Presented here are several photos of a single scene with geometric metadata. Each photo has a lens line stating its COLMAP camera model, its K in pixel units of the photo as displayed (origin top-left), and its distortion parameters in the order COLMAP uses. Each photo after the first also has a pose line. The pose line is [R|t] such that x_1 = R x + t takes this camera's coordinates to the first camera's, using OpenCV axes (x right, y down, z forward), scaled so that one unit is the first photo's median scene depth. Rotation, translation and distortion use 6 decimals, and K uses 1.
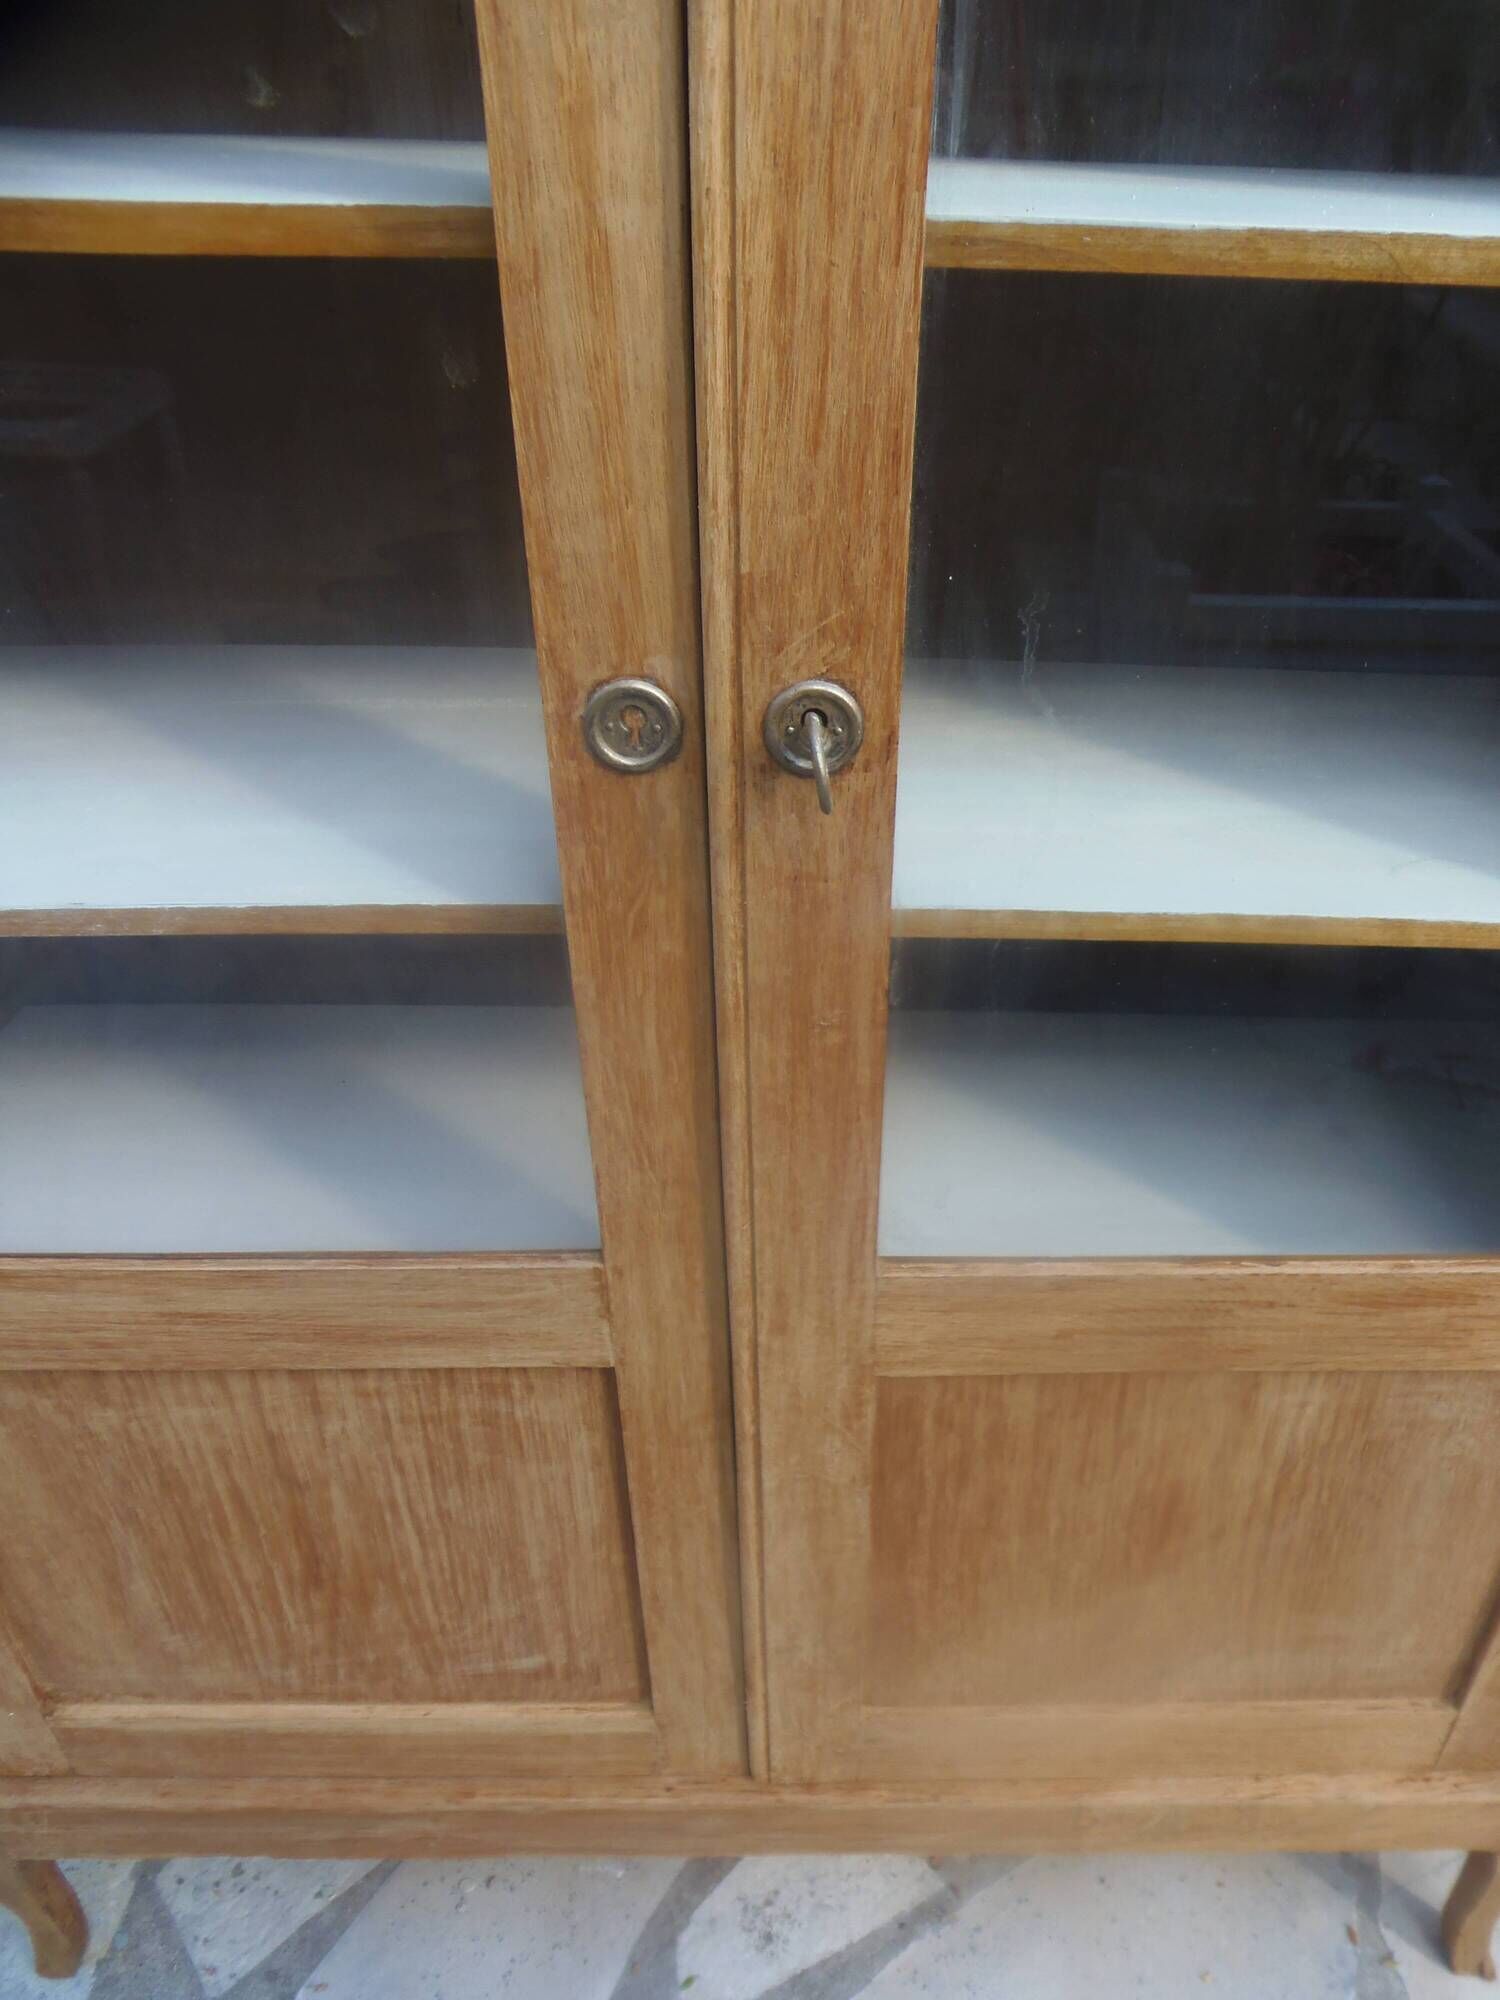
lens RADIAL K [[1458.6, 0, 872.5], [0, 1458.6, 1032.9], [0, 0, 1]] dist [-0.013223, -0.013766]
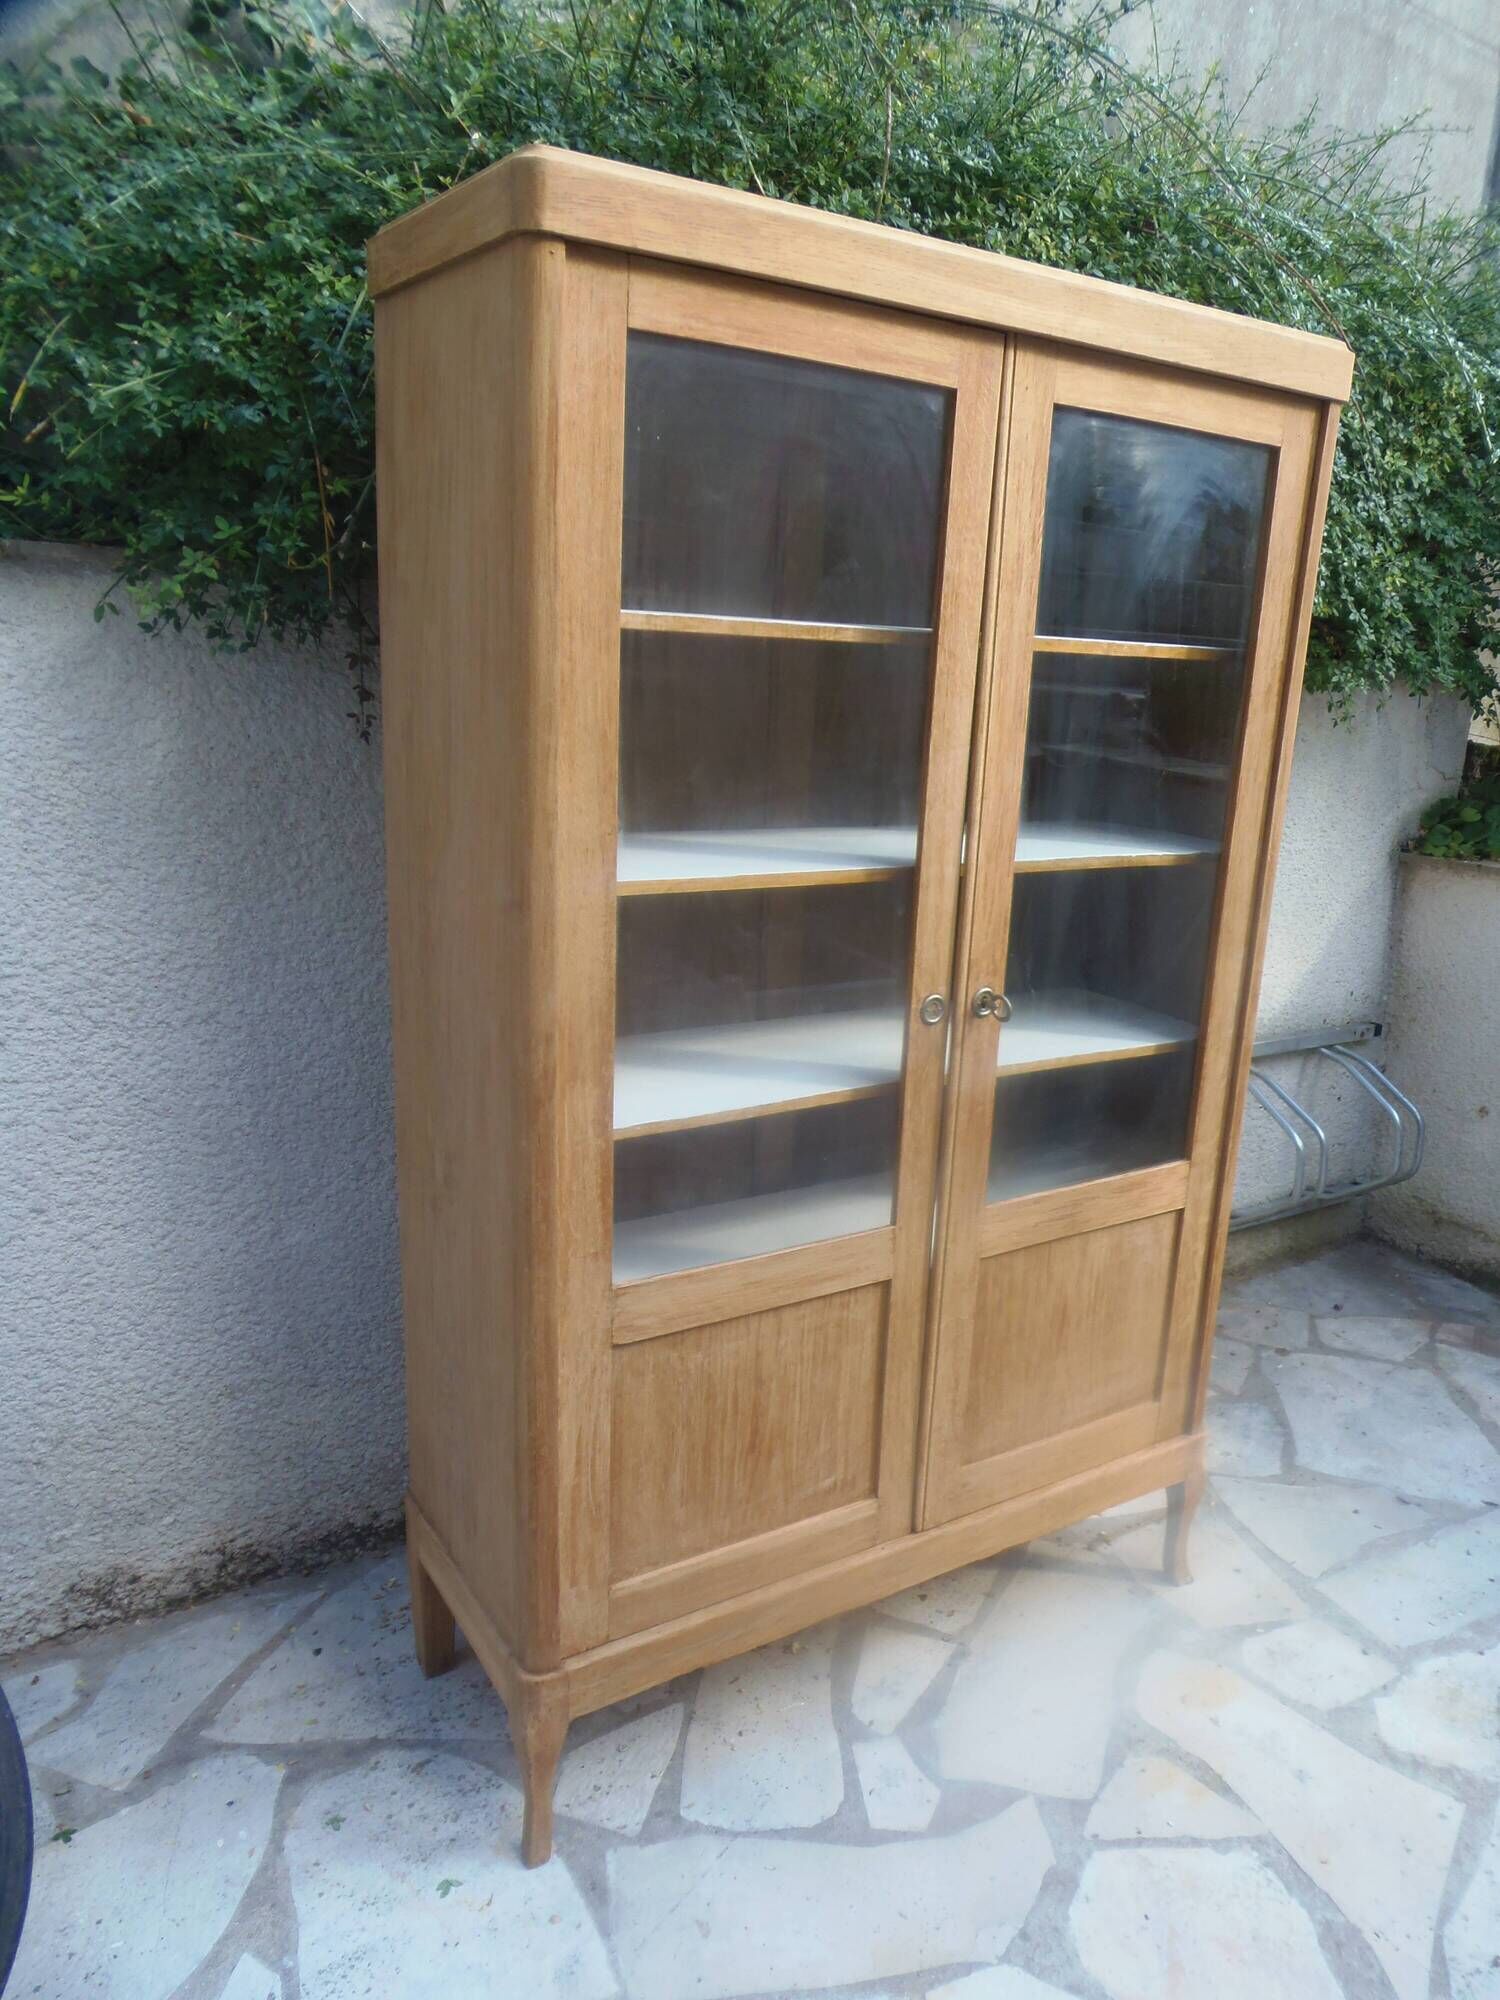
lens RADIAL K [[1458.6, 0, 841.0], [0, 1458.6, 1032.8], [0, 0, 1]] dist [-0.013223, -0.013766]
pose [[0.845013, -0.121451, 0.520771, -1.365812], [0.273093, 0.935305, -0.224999, 0.341849], [-0.459753, 0.332346, 0.823513, -1.038967]]
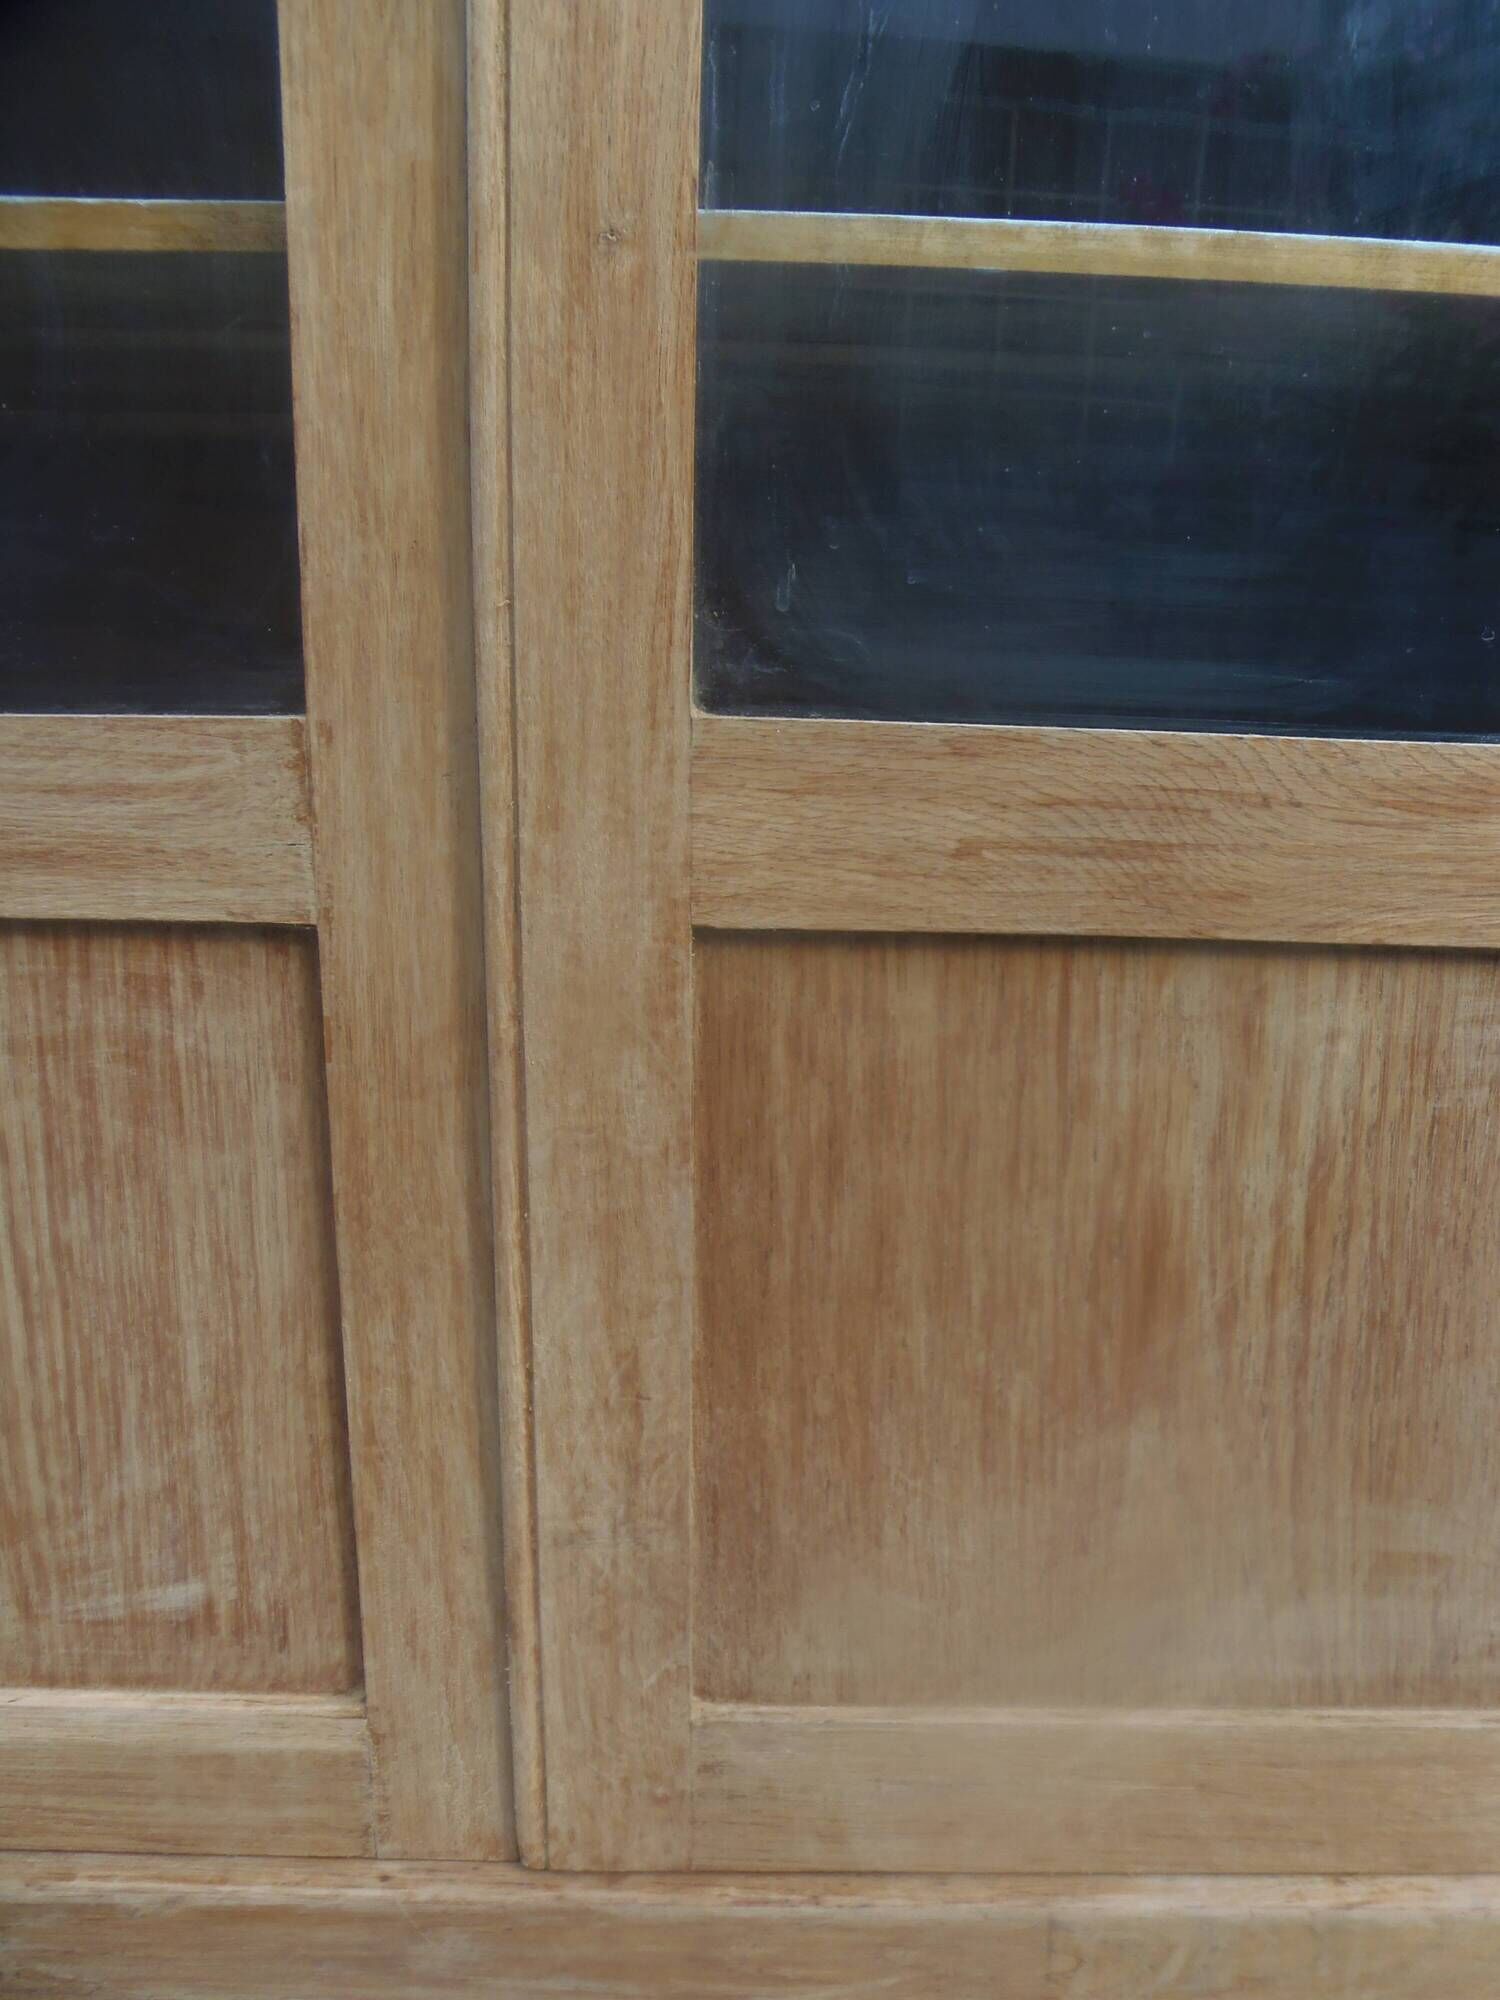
lens RADIAL K [[1458.6, 0, 875.6], [0, 1458.6, 1022.6], [0, 0, 1]] dist [-0.013223, -0.013766]
pose [[0.999945, 0.008562, -0.006077, 0.082850], [-0.010183, 0.931894, -0.362587, 0.476075], [0.002559, 0.362629, 0.931930, 0.348053]]
